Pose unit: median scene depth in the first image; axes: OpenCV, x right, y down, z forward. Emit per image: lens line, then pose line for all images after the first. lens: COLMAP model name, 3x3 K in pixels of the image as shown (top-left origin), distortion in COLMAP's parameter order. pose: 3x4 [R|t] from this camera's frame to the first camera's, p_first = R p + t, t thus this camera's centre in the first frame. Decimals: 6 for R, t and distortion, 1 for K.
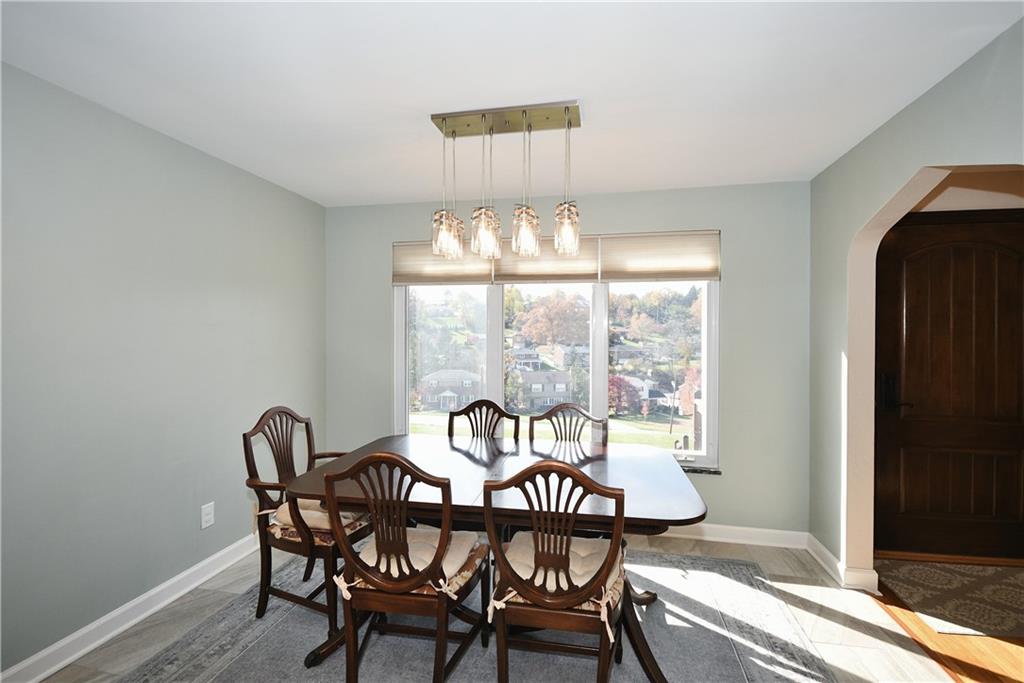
lens RADIAL K [[448.9, 0, 524.5], [0, 448.9, 336.1], [0, 0, 1]] dist [-0.003686, -0.005043]
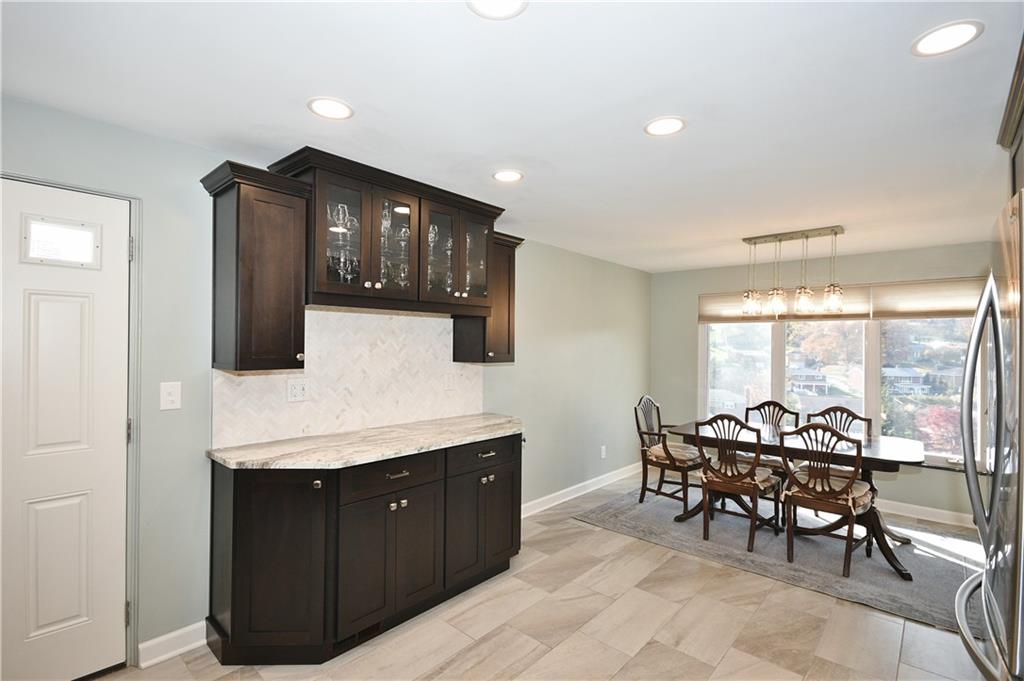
lens RADIAL K [[478.5, 0, 499.3], [0, 478.5, 343.9], [0, 0, 1]] dist [0.008972, -0.004442]
pose [[0.843307, 0.000738, -0.537432, 0.005531], [-0.008897, 0.999881, -0.012588, -0.026418], [0.537359, 0.015397, 0.843213, -0.988685]]
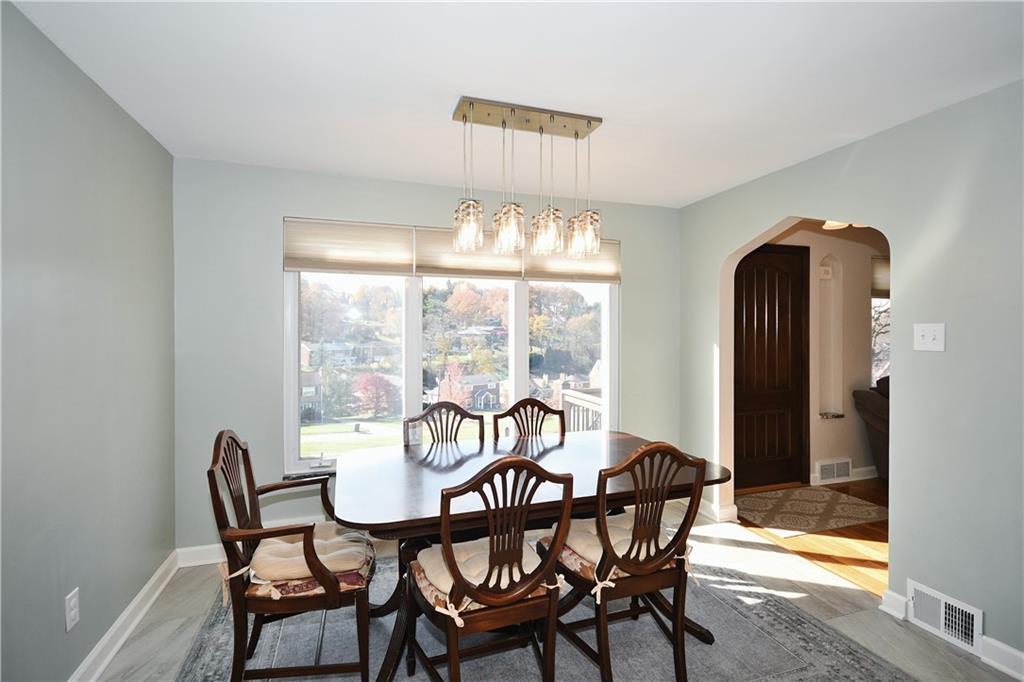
lens RADIAL K [[478.5, 0, 512.0], [0, 478.5, 333.9], [0, 0, 1]] dist [0.008972, -0.004442]
pose [[0.867592, -0.005940, 0.497242, -0.521561], [0.002931, 0.999972, 0.006832, -0.006106], [-0.497268, -0.004470, 0.867585, 0.074371]]
